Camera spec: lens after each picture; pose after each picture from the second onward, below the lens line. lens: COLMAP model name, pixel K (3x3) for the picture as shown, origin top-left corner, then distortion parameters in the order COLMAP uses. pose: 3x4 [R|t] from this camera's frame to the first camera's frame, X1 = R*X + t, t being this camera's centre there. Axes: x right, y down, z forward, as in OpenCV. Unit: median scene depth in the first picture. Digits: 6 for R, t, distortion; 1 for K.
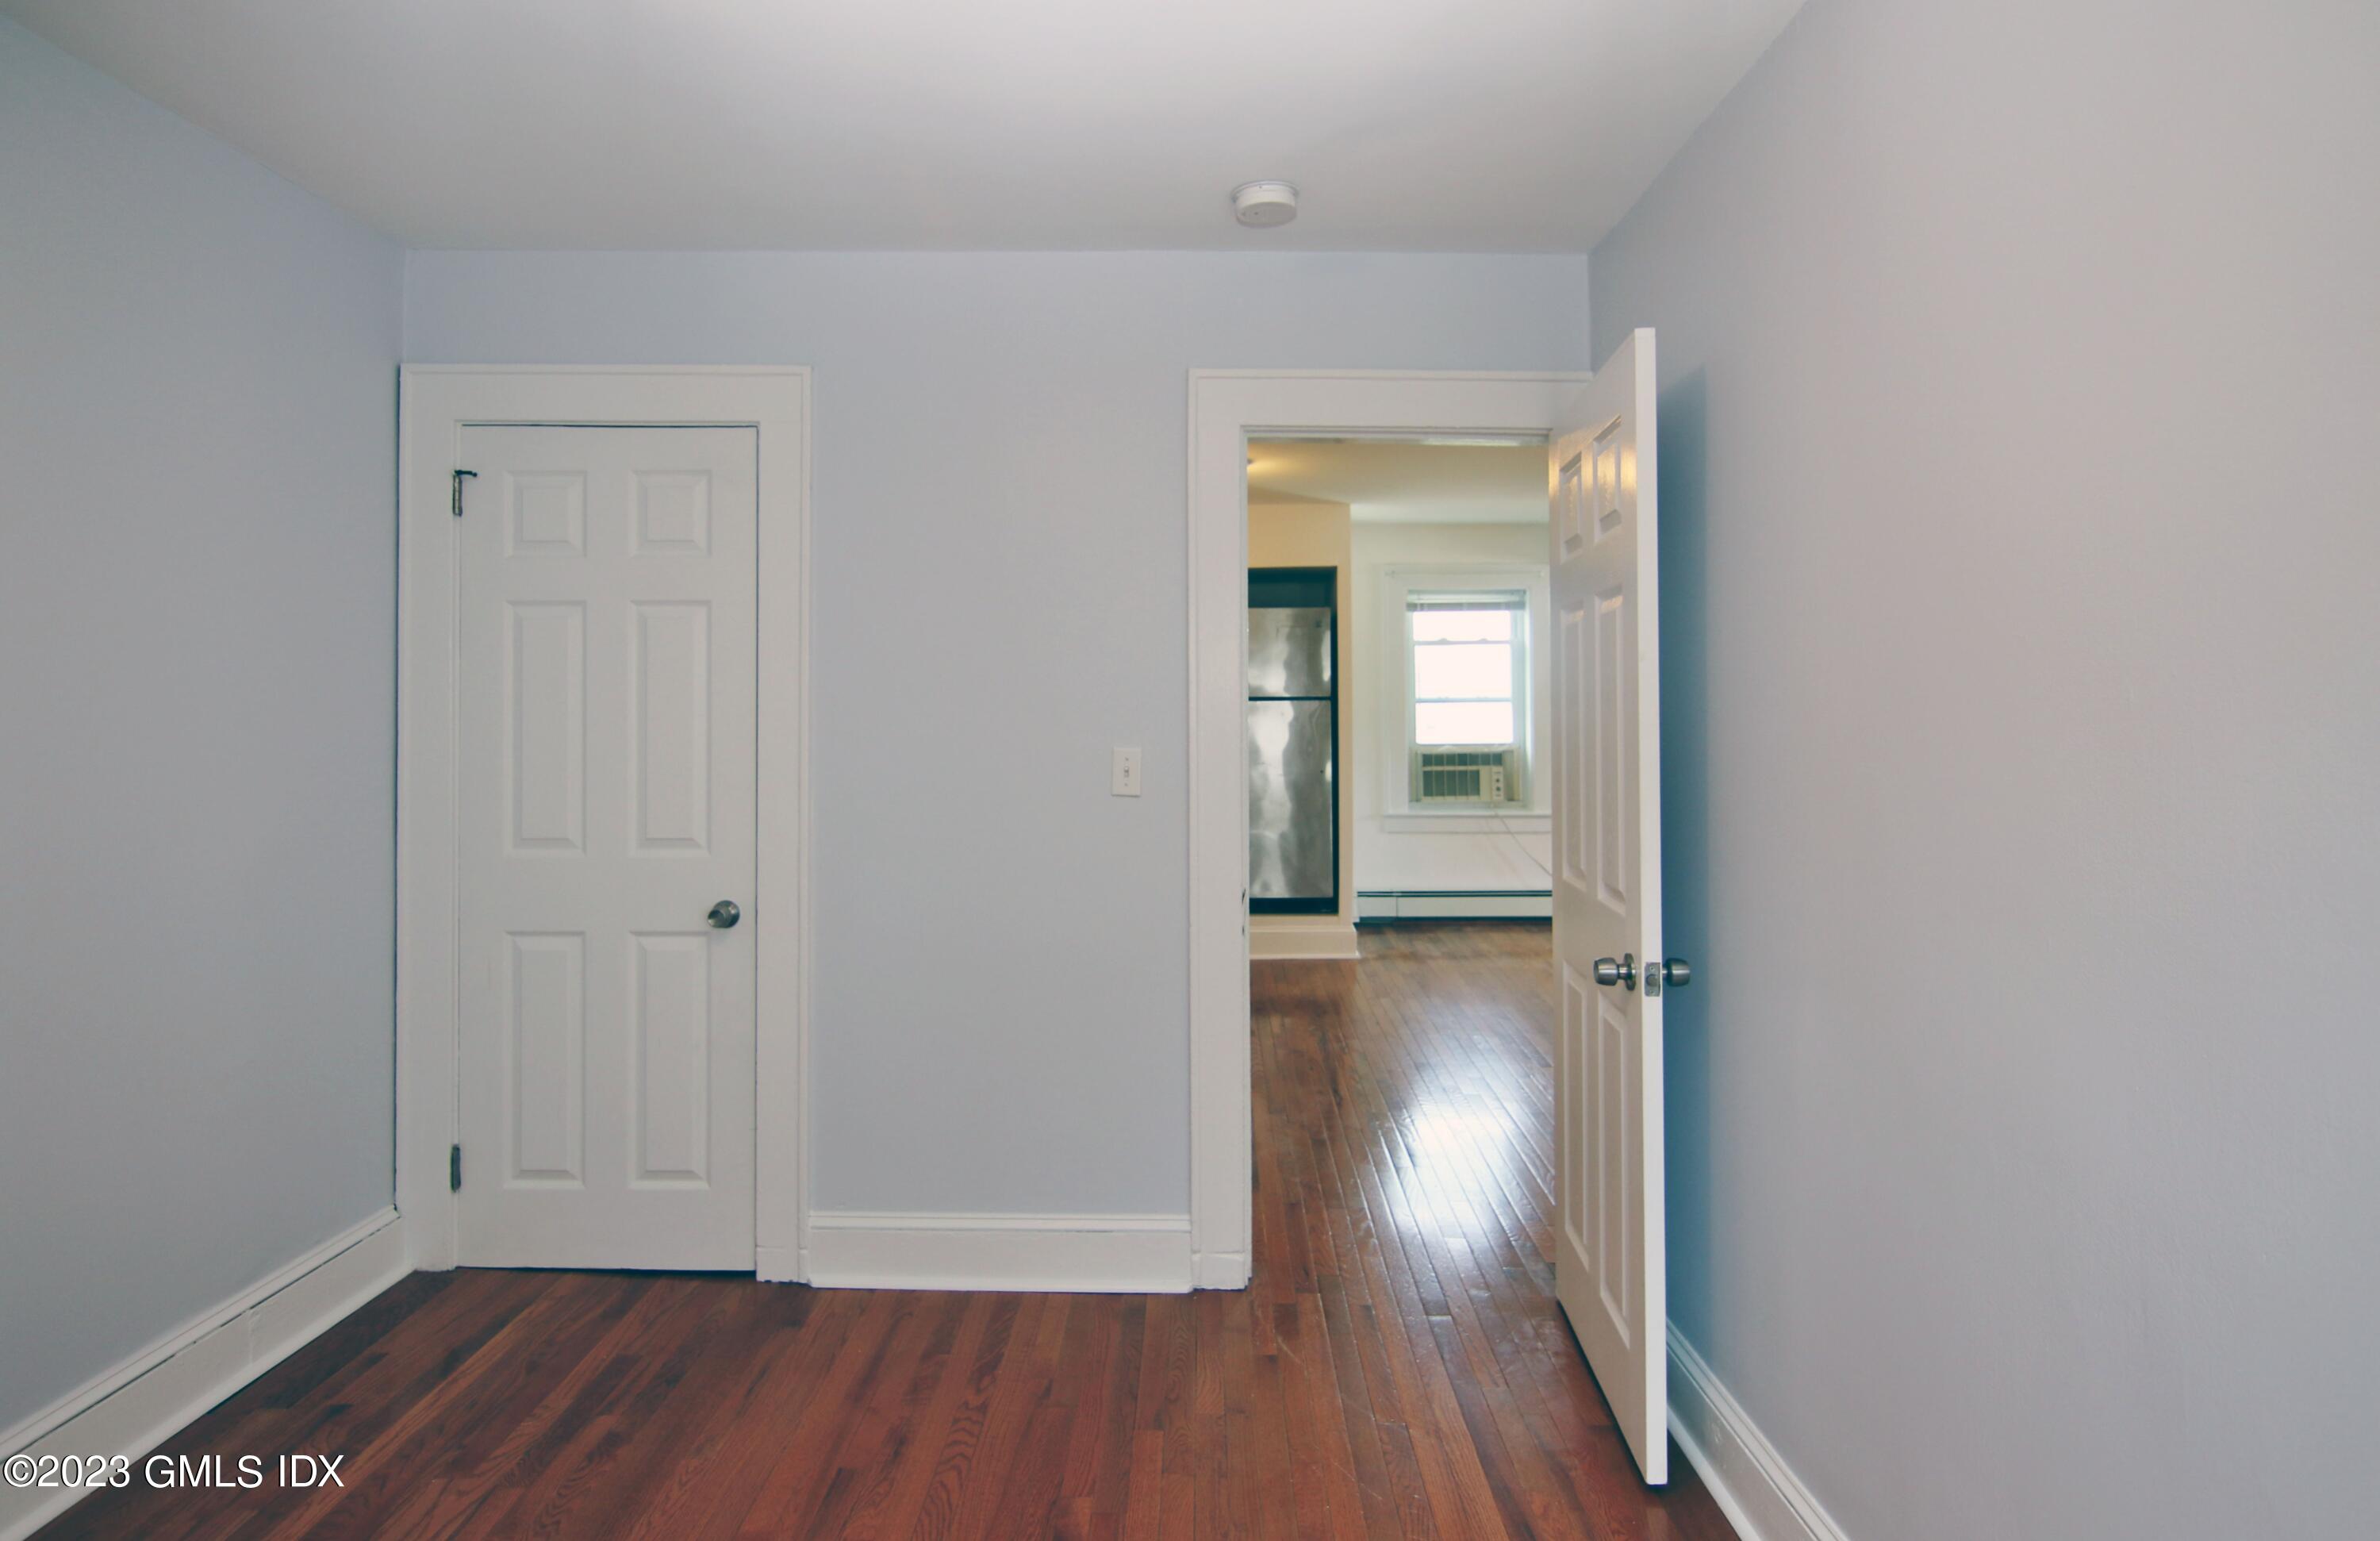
lens RADIAL K [[1236.4, 0, 1190.9], [0, 1236.4, 742.7], [0, 0, 1]] dist [0.002165, -0.000132]
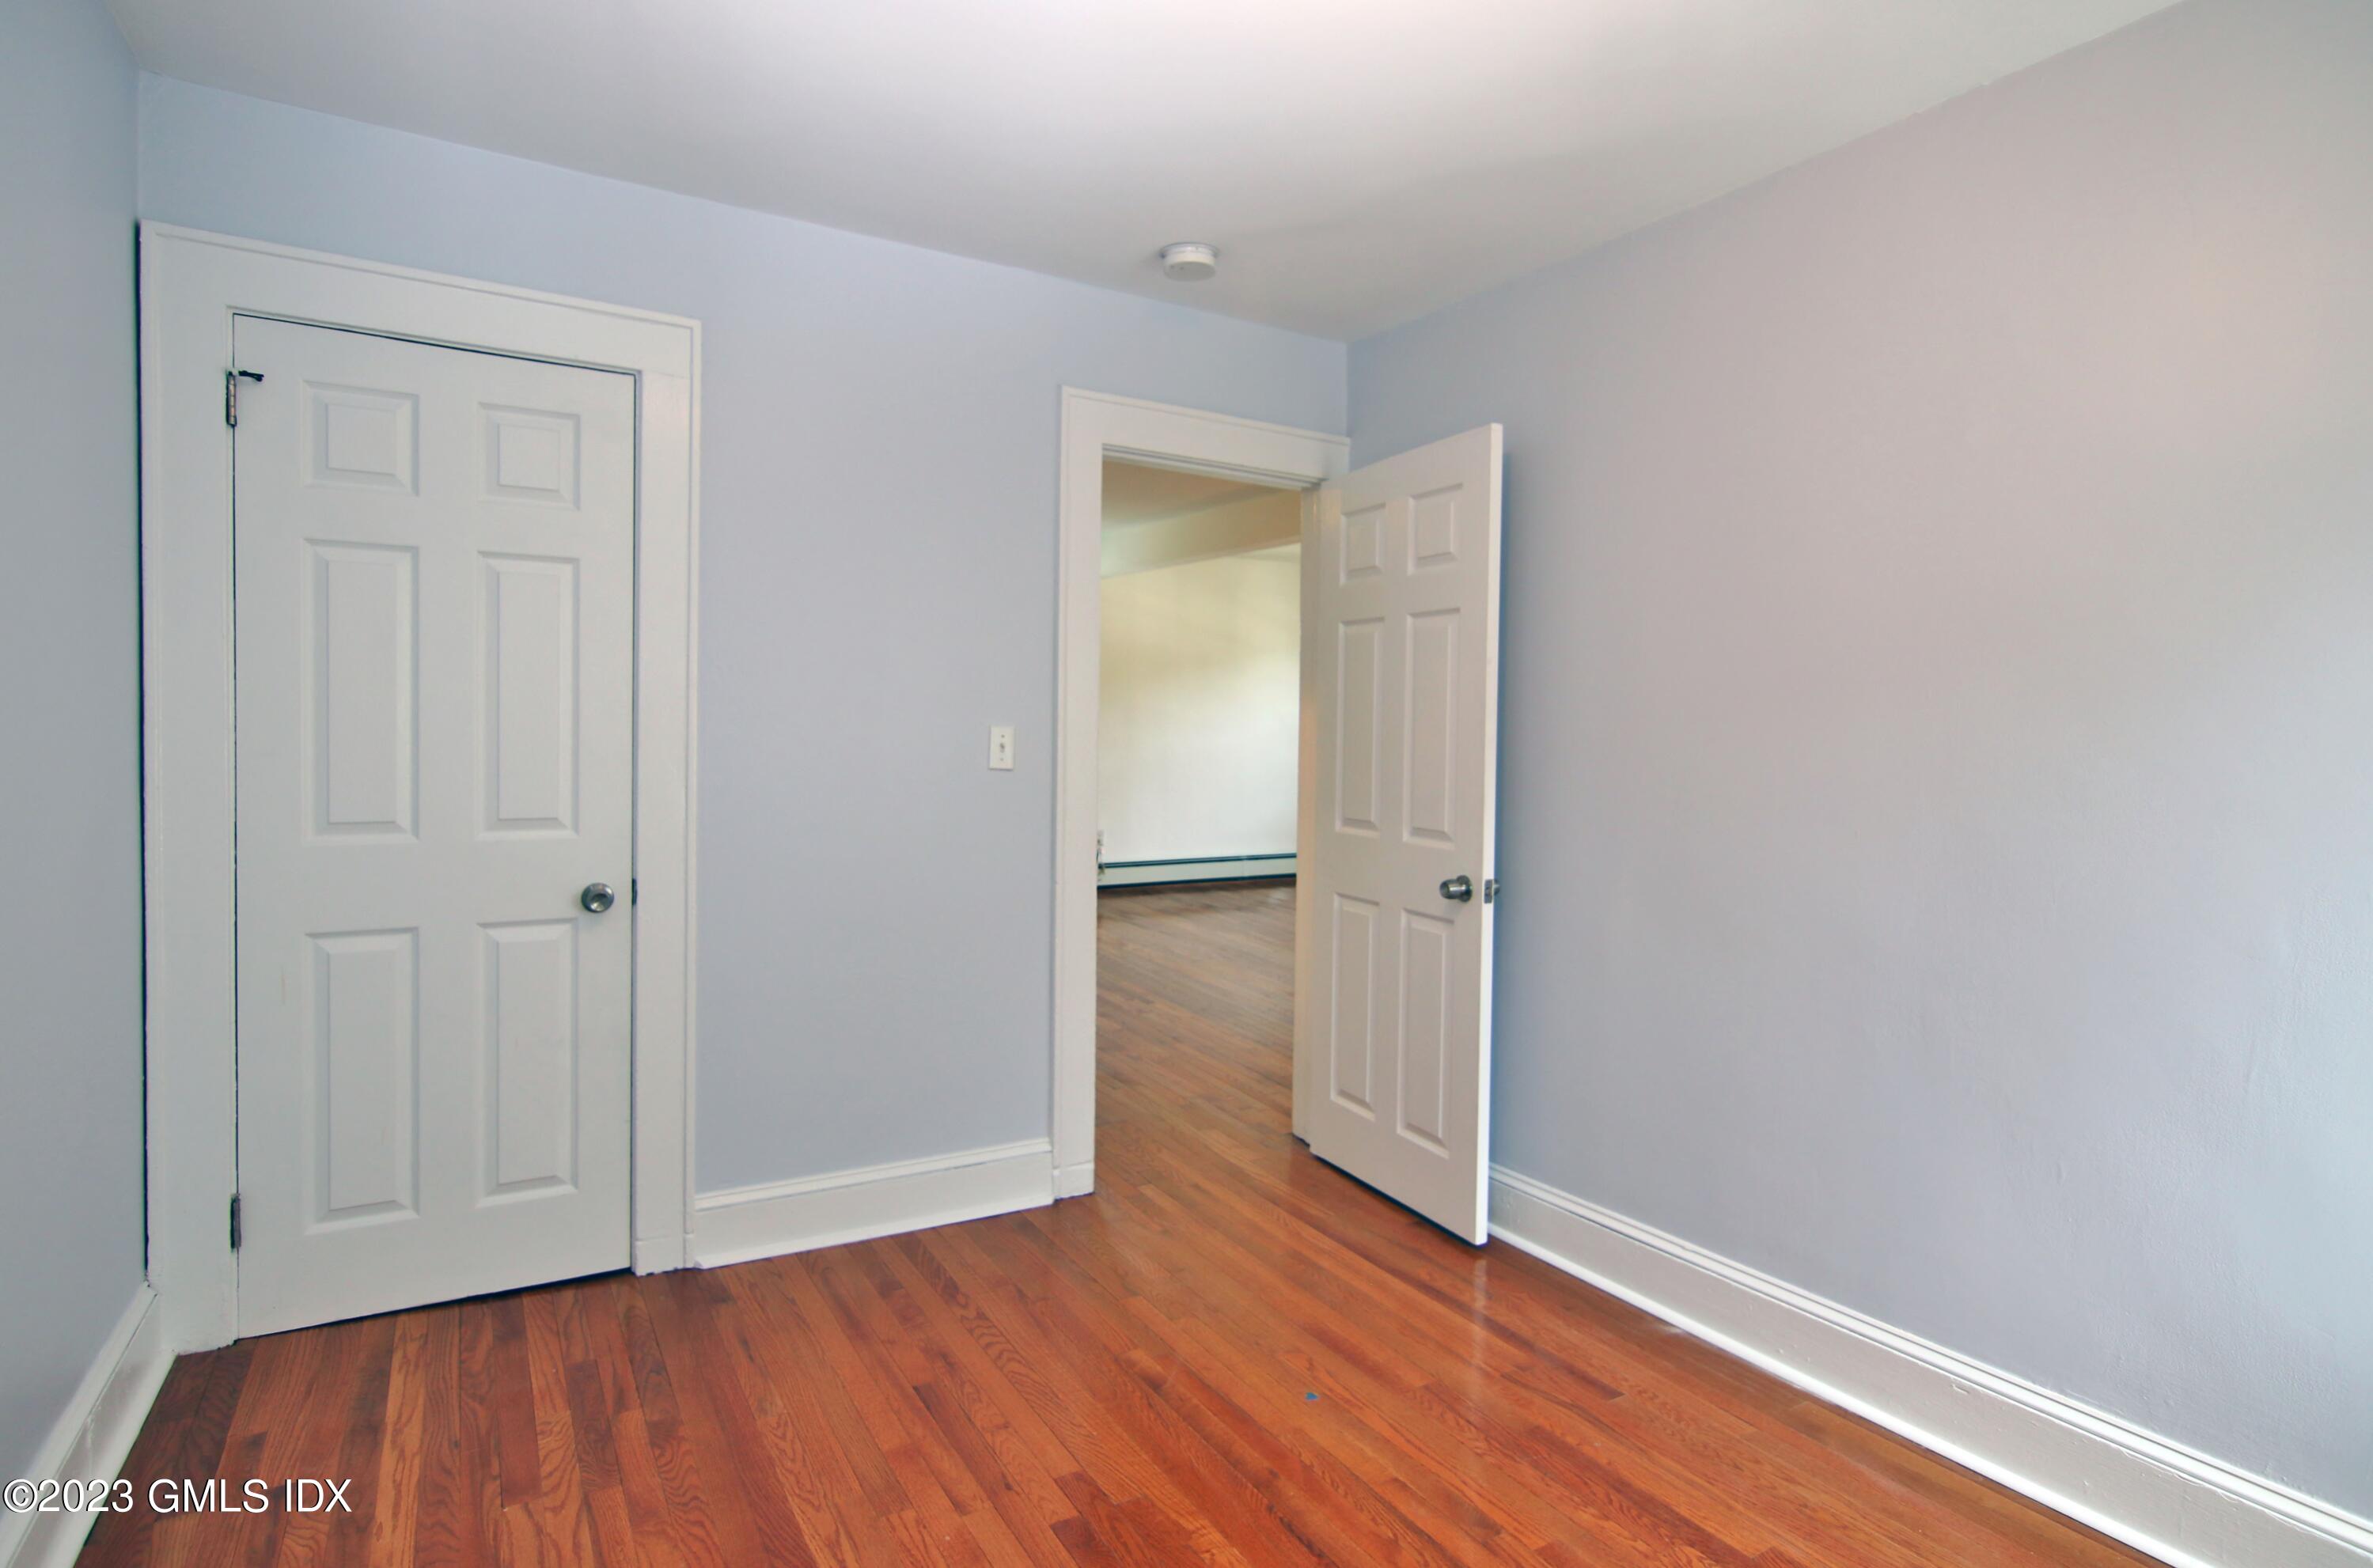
lens RADIAL K [[1217.8, 0, 1185.2], [0, 1217.8, 778.6], [0, 0, 1]] dist [-0.001849, 0.003154]
pose [[0.858412, -0.008540, 0.512890, -0.468213], [-0.014013, 0.999098, 0.040089, 0.005643], [-0.512770, -0.041600, 0.857518, -0.011576]]
